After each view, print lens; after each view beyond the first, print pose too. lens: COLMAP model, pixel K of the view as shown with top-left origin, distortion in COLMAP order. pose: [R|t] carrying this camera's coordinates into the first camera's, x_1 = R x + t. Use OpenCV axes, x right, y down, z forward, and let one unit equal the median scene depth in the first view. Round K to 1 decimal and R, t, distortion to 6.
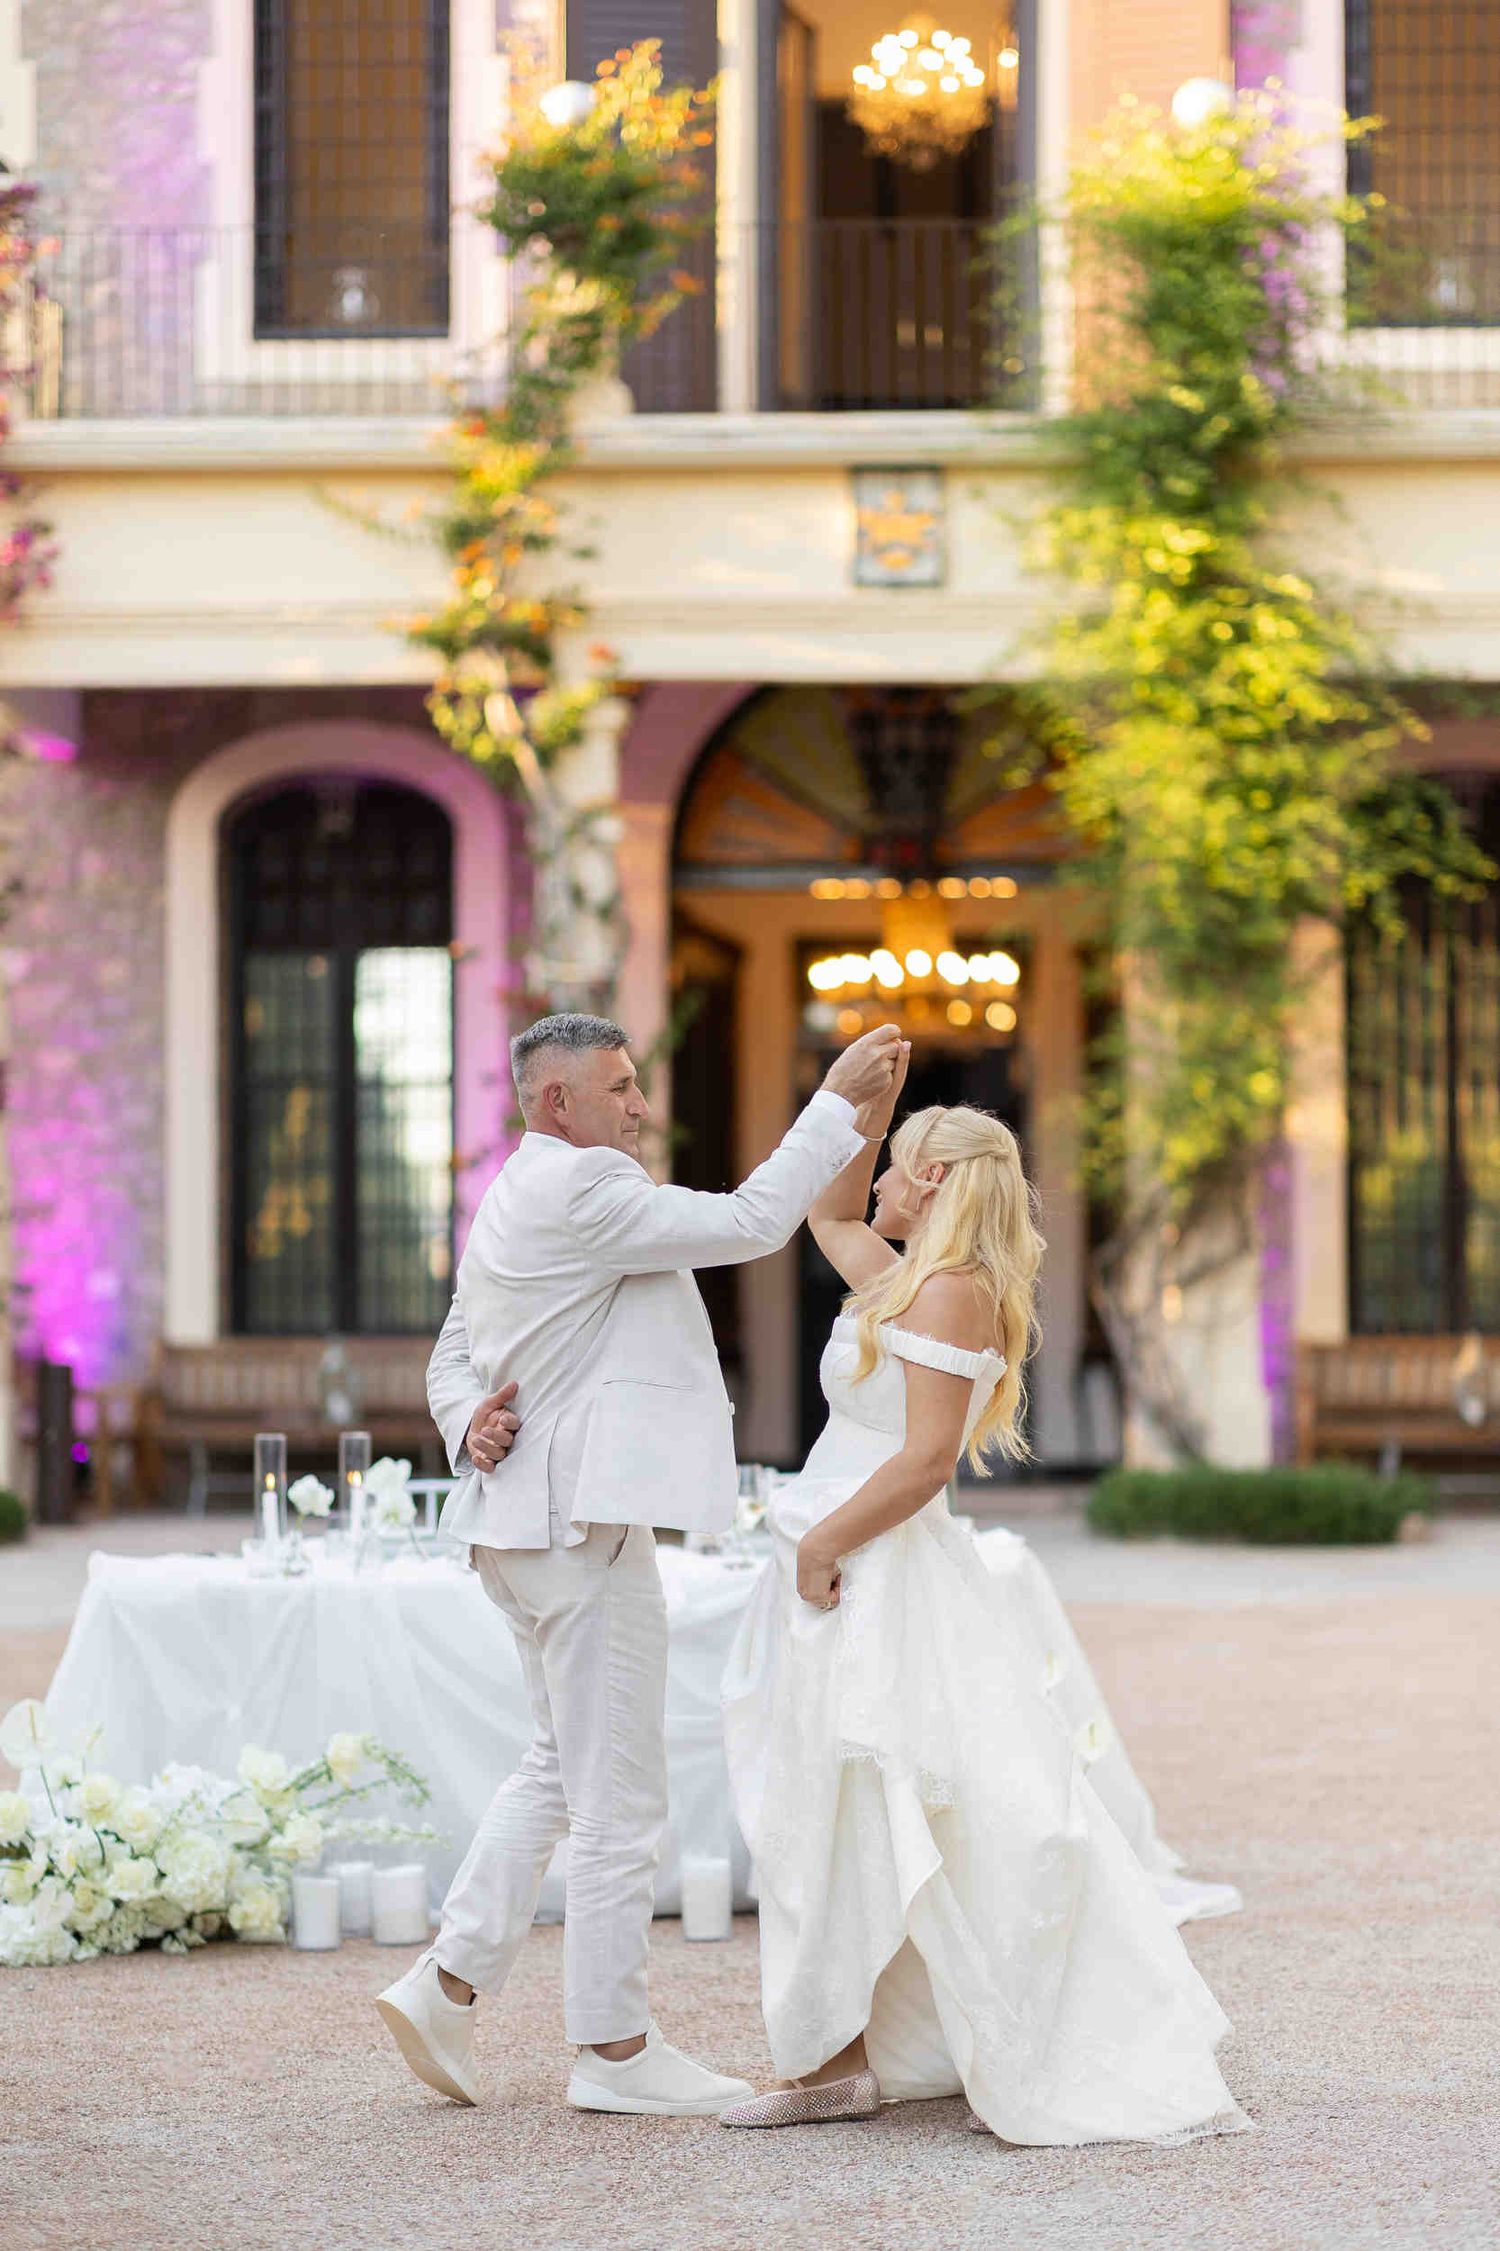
lens RADIAL K [[5218.2, 0, 750.0], [0, 5218.2, 1125.5], [0, 0, 1]] dist [0.047796, 0.210466]
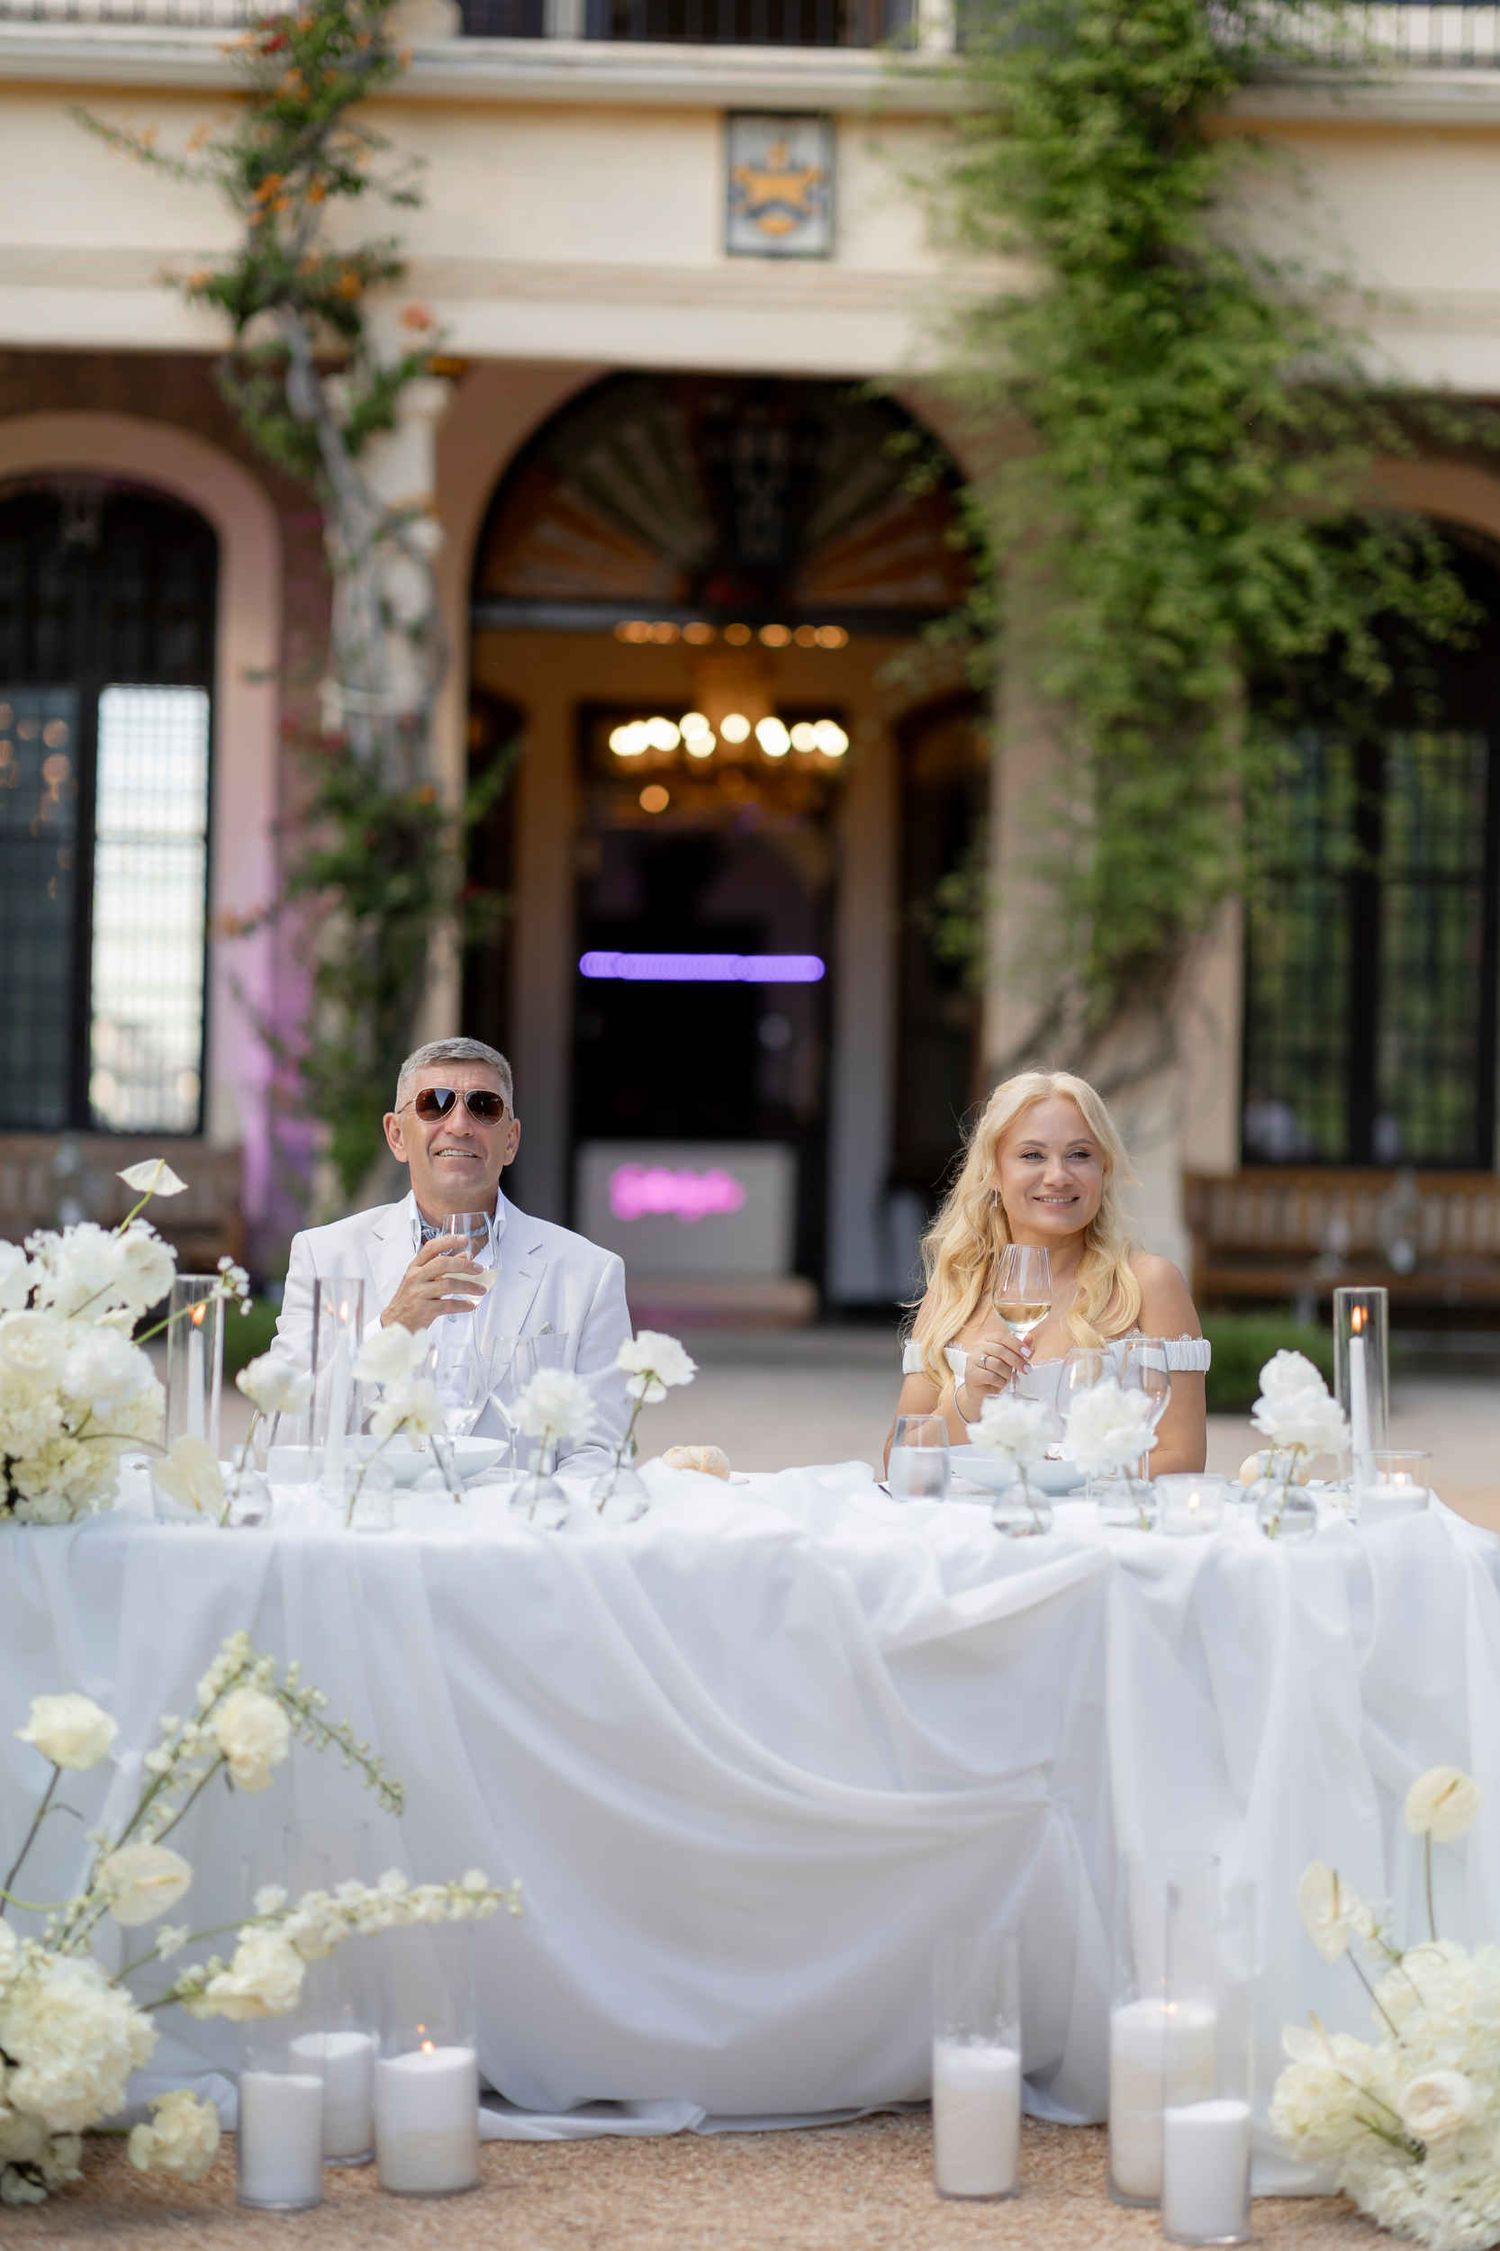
lens RADIAL K [[5218.2, 0, 750.0], [0, 5218.2, 1125.5], [0, 0, 1]] dist [0.047796, 0.210466]
pose [[0.997512, 0.027508, 0.064902, -0.026517], [-0.029729, 0.998996, 0.033512, 0.008000], [-0.063915, -0.035358, 0.997329, 0.159655]]
